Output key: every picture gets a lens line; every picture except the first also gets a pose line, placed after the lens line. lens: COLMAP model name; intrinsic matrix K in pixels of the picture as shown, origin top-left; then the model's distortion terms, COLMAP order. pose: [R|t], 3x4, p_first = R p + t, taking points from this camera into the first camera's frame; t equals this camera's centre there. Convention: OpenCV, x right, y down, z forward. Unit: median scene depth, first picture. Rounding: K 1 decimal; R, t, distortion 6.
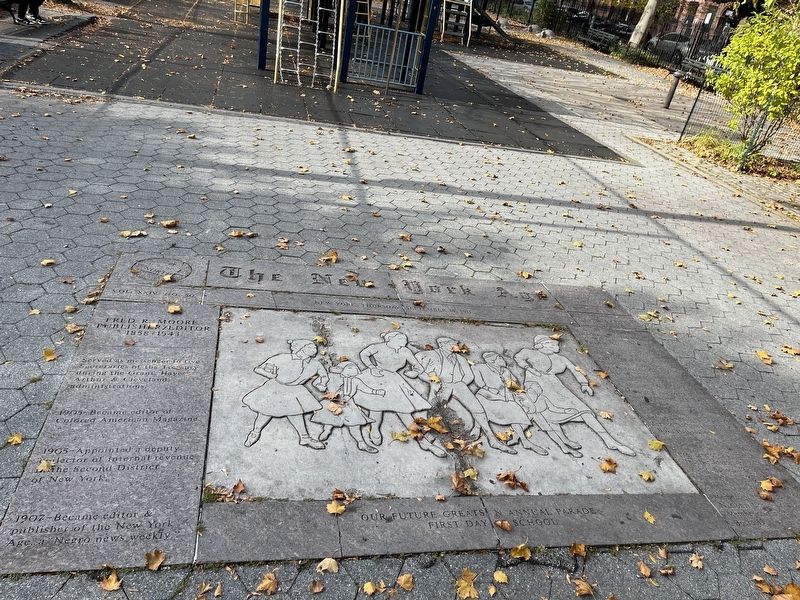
lens RADIAL K [[611.0, 0, 400.0], [0, 611.0, 300.3], [0, 0, 1]] dist [0.053711, 0.001957]
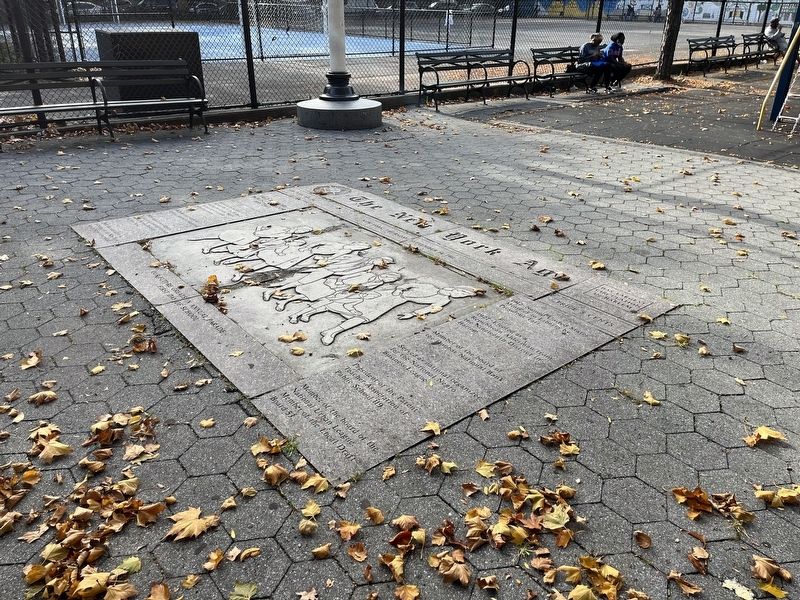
lens RADIAL K [[611.0, 0, 400.2], [0, 611.0, 299.2], [0, 0, 1]] dist [0.053711, 0.001957]
pose [[0.456631, 0.209296, -0.864687, 1.229742], [-0.350939, 0.935495, 0.041109, 0.092534], [0.817515, 0.284681, 0.500626, 0.550881]]
